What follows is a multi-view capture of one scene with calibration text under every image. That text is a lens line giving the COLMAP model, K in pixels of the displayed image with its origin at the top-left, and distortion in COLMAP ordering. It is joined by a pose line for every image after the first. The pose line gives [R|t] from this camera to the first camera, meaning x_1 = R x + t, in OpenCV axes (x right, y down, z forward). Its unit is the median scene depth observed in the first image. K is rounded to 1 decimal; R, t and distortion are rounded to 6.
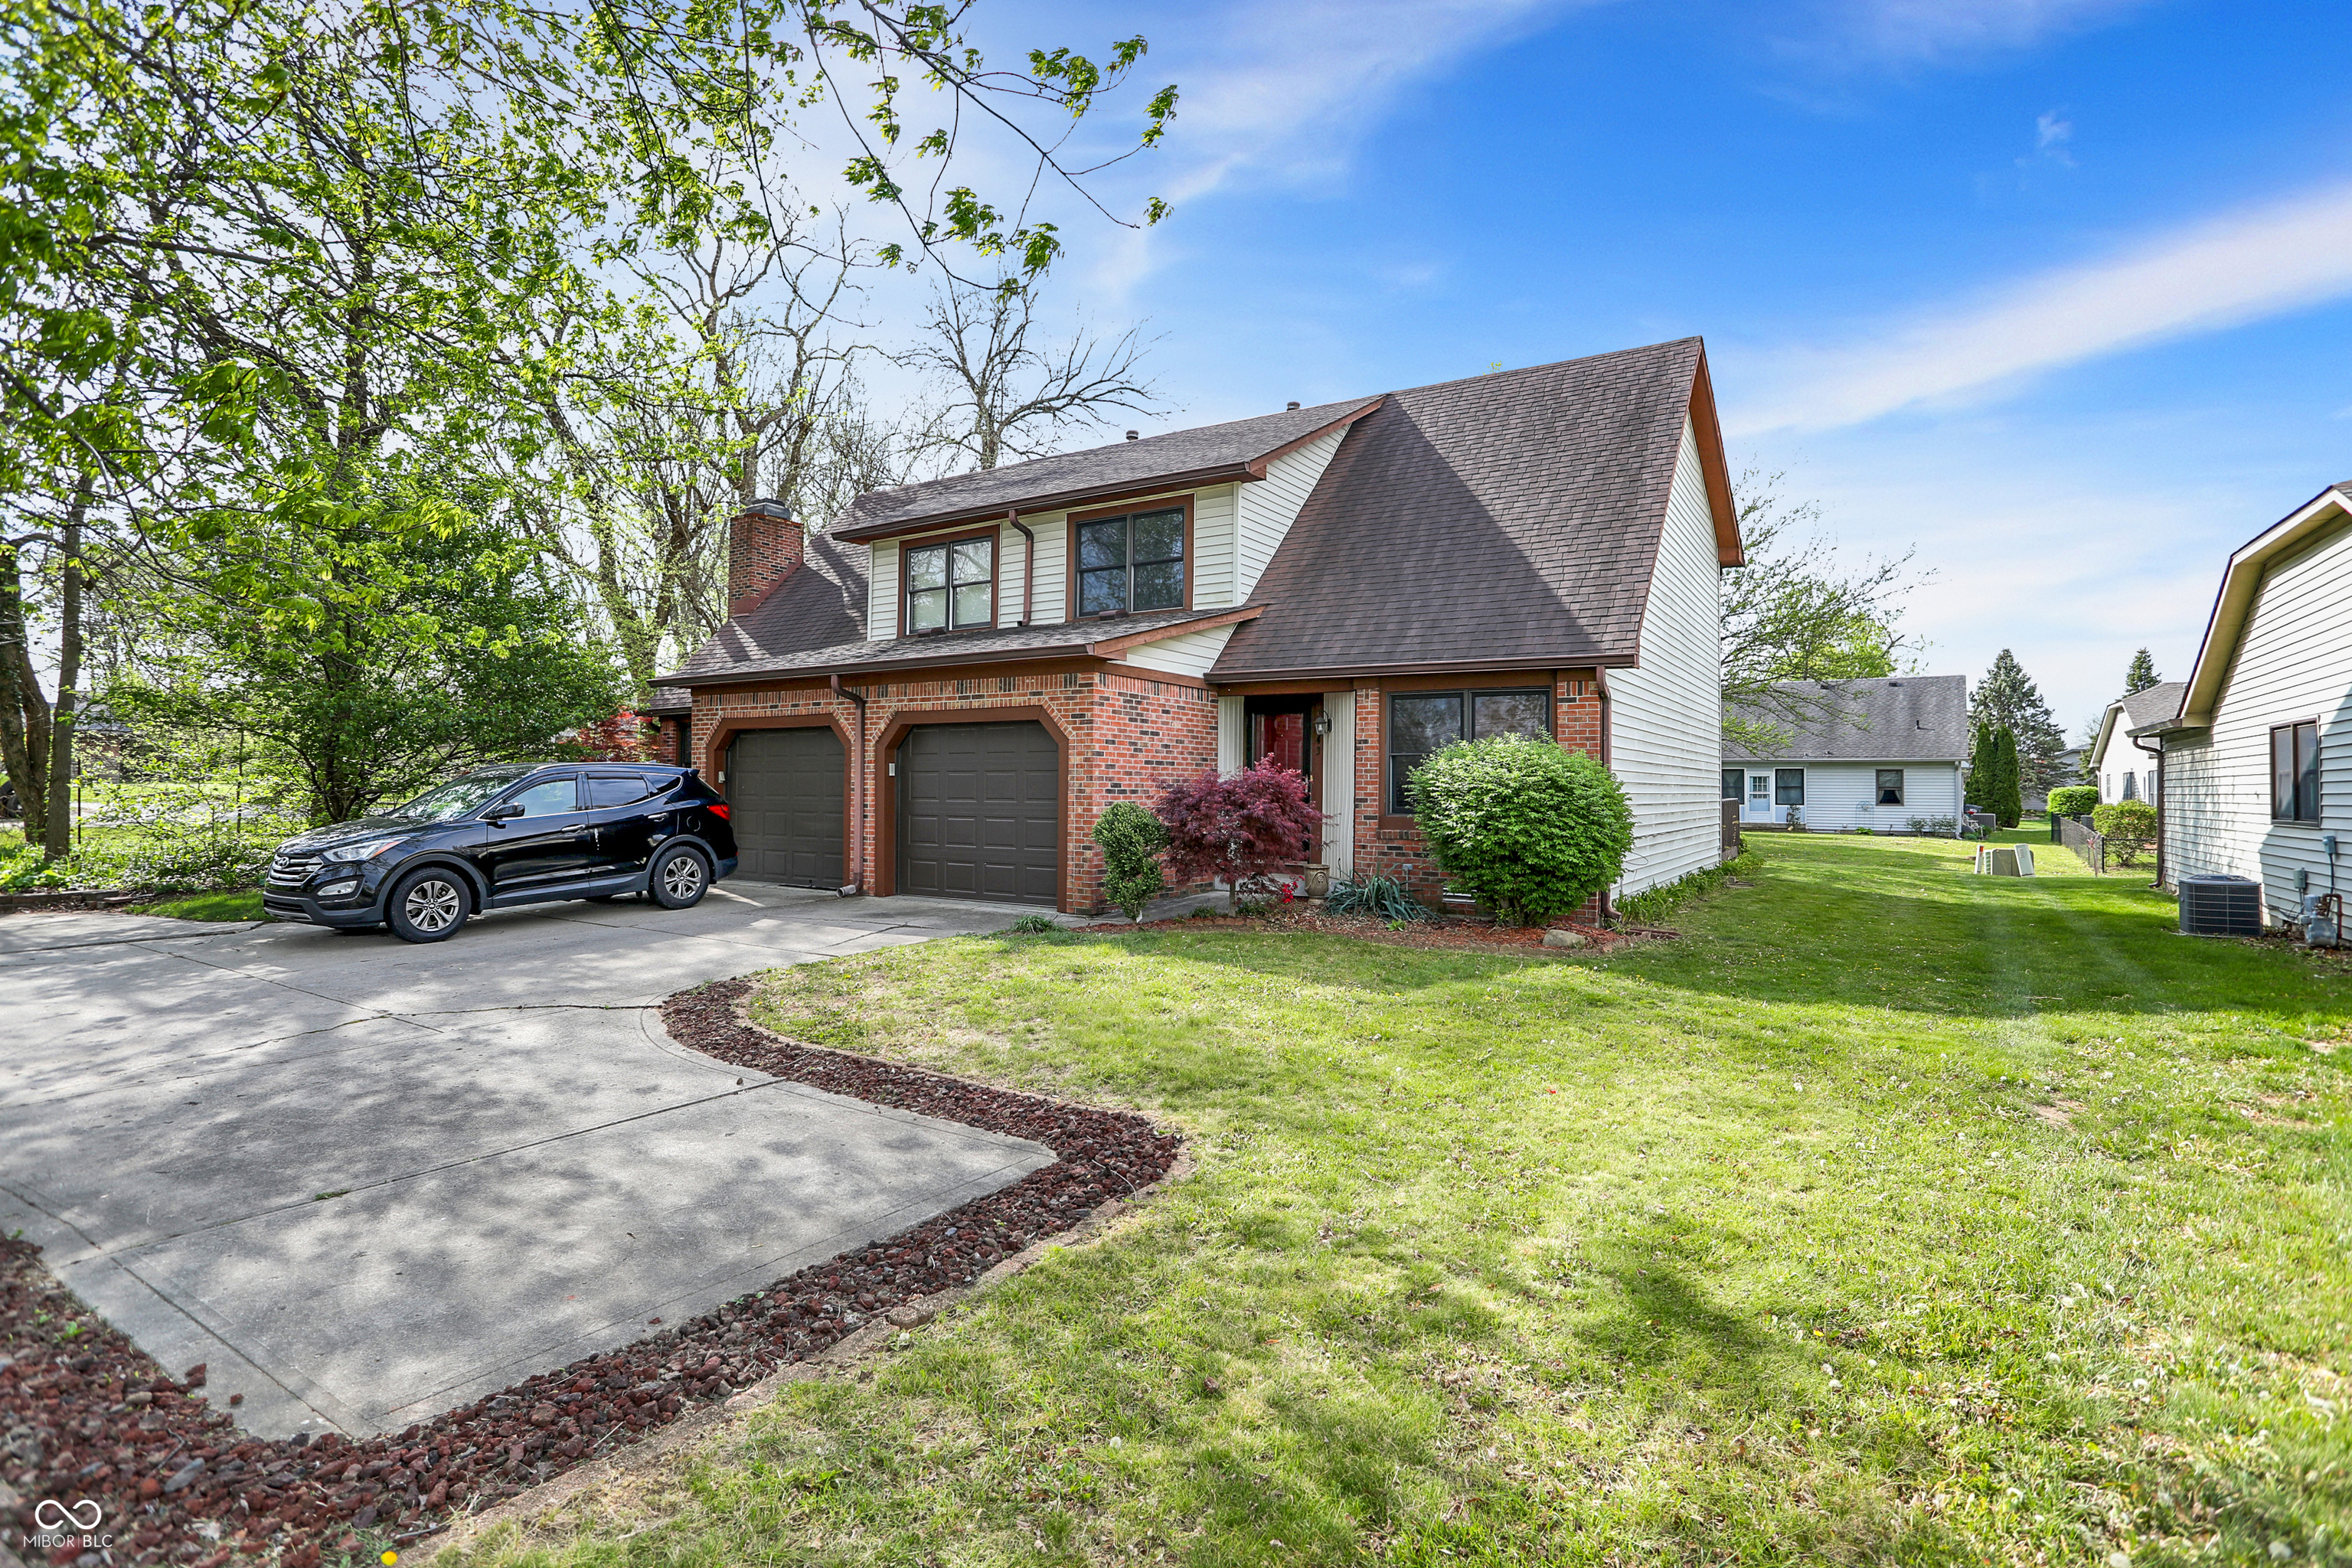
lens RADIAL K [[1113.6, 0, 1211.3], [0, 1113.6, 778.5], [0, 0, 1]] dist [-0.004702, -0.000290]
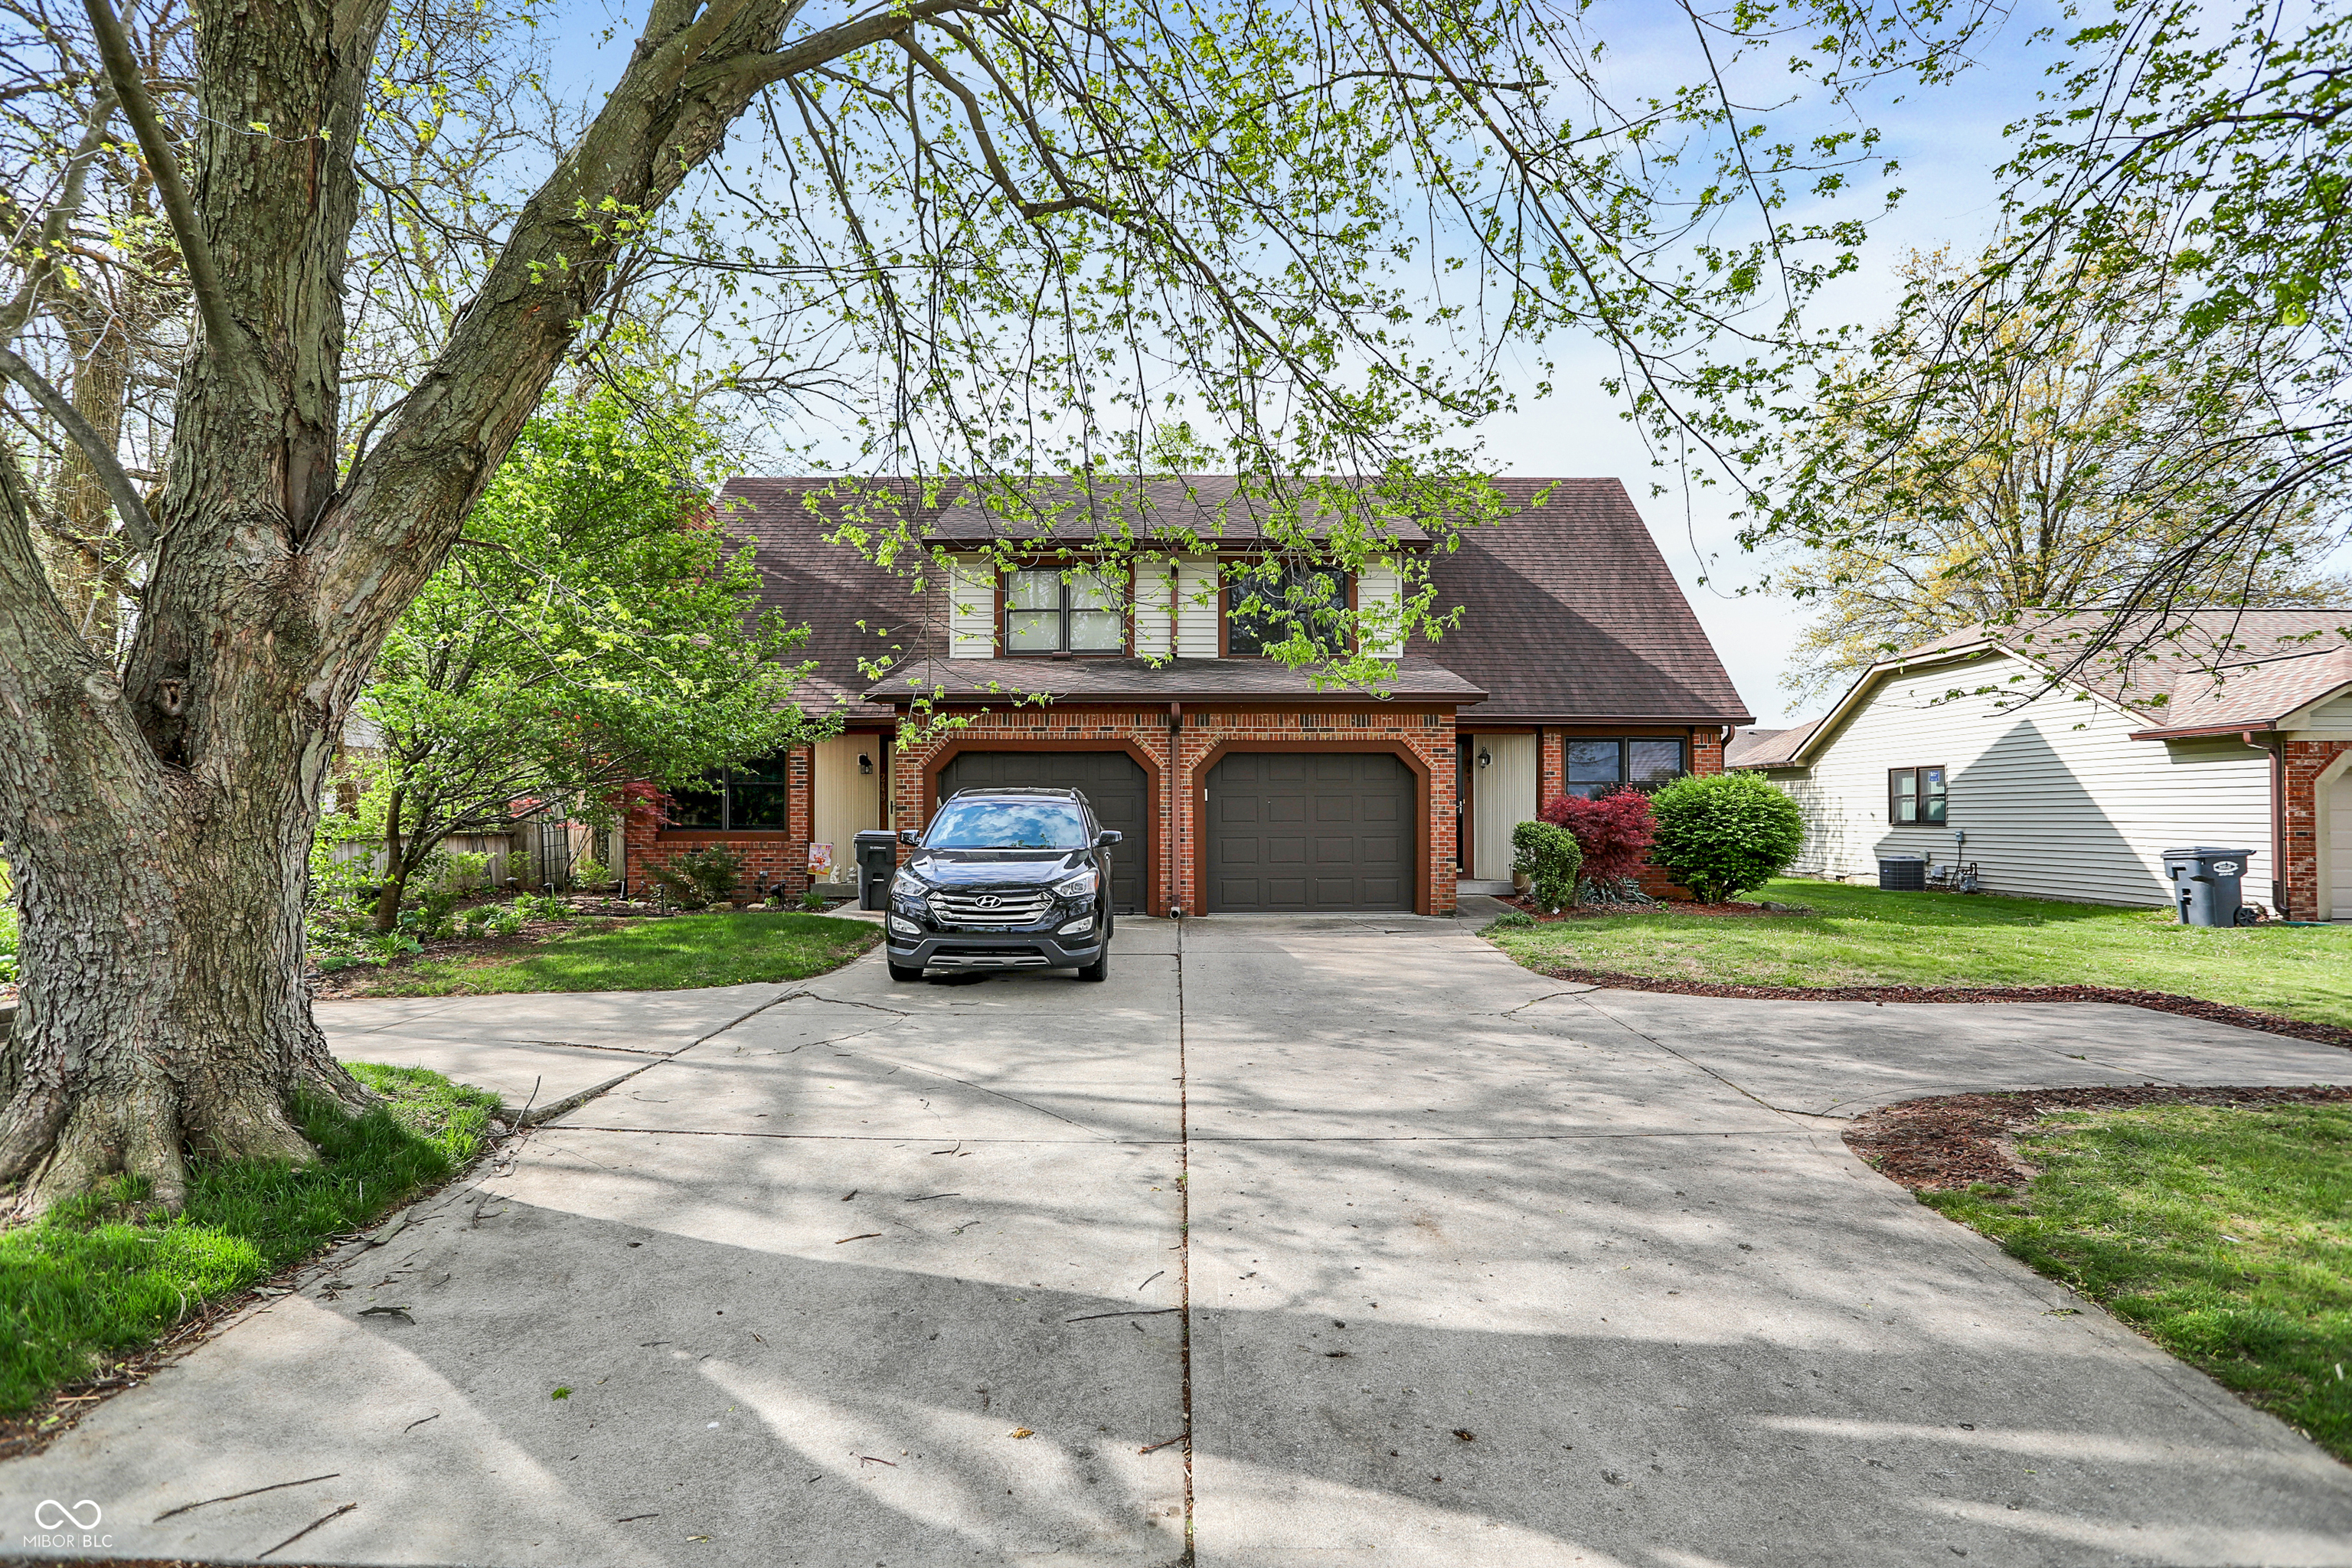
lens RADIAL K [[1113.6, 0, 1211.3], [0, 1113.6, 778.5], [0, 0, 1]] dist [-0.004702, -0.000290]
pose [[0.832653, 0.004840, 0.553773, -0.862631], [0.002915, 0.999910, -0.013122, -0.009520], [-0.553787, 0.012541, 0.832564, 0.121783]]
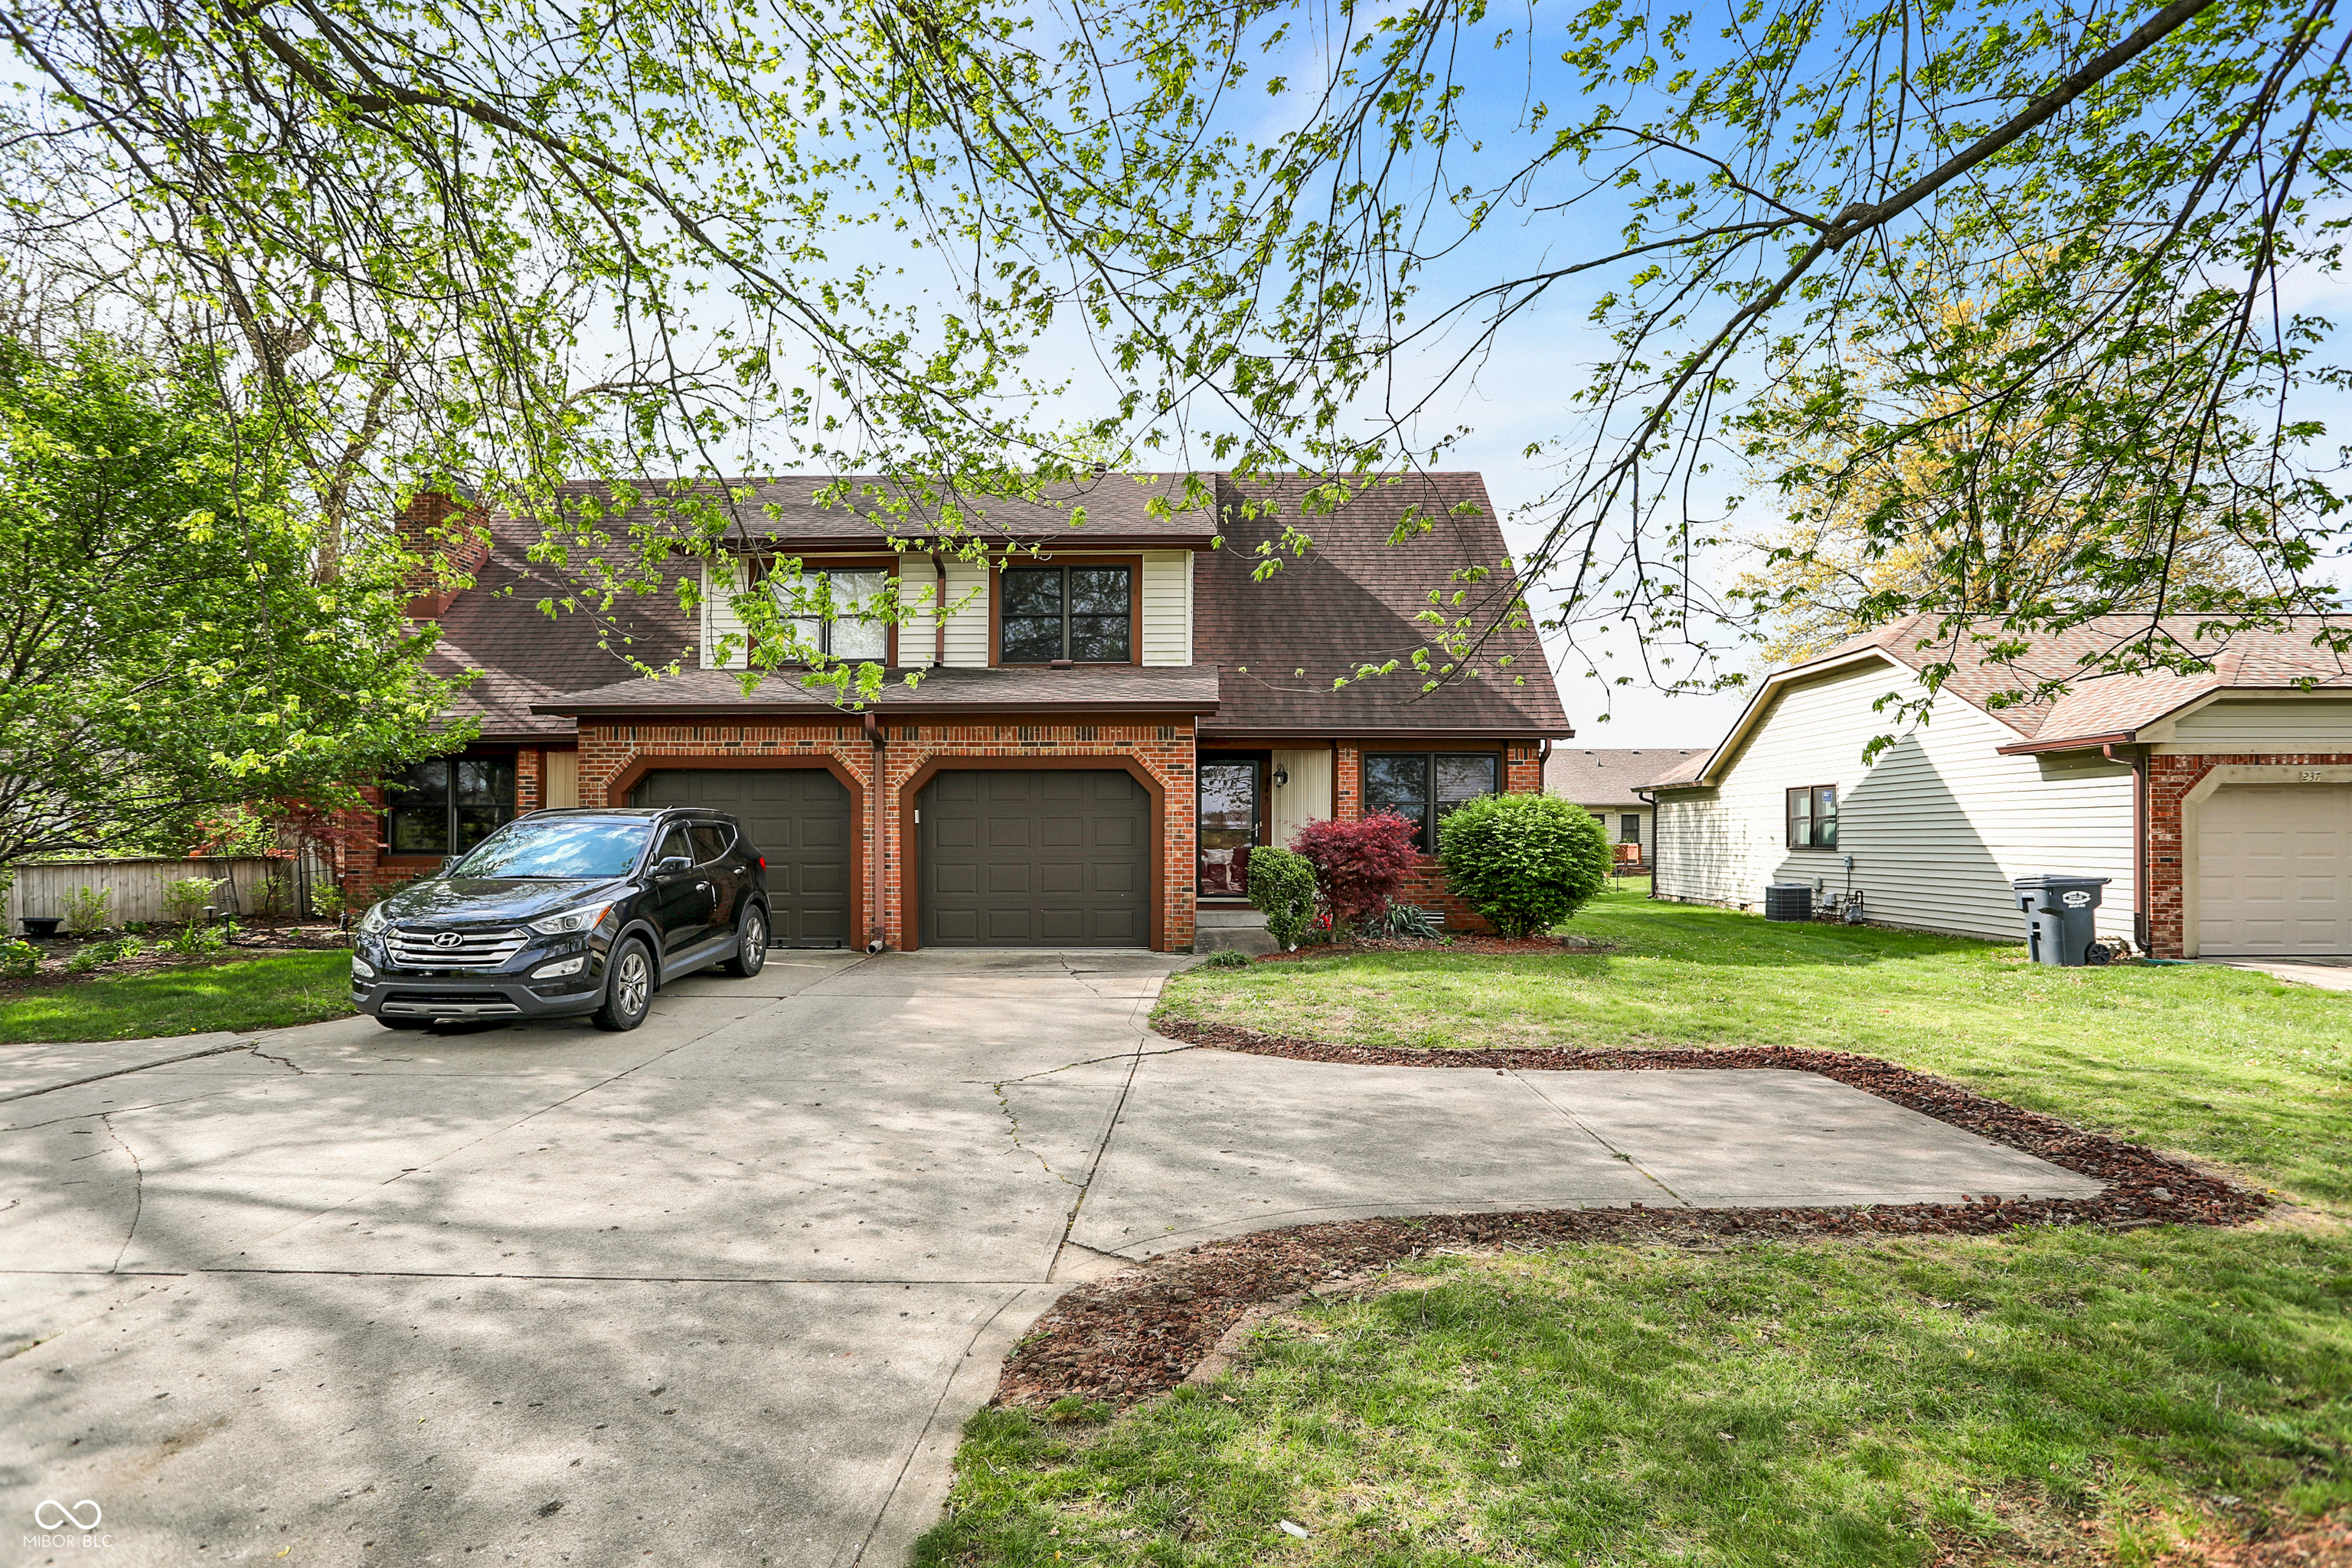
lens RADIAL K [[1118.2, 0, 1180.4], [0, 1118.2, 811.5], [0, 0, 1]] dist [-0.033773, 0.000523]
pose [[0.854921, -0.001004, 0.518757, -0.586326], [0.003613, 0.999985, -0.004018, -0.007565], [-0.518745, 0.005309, 0.854913, 0.071937]]
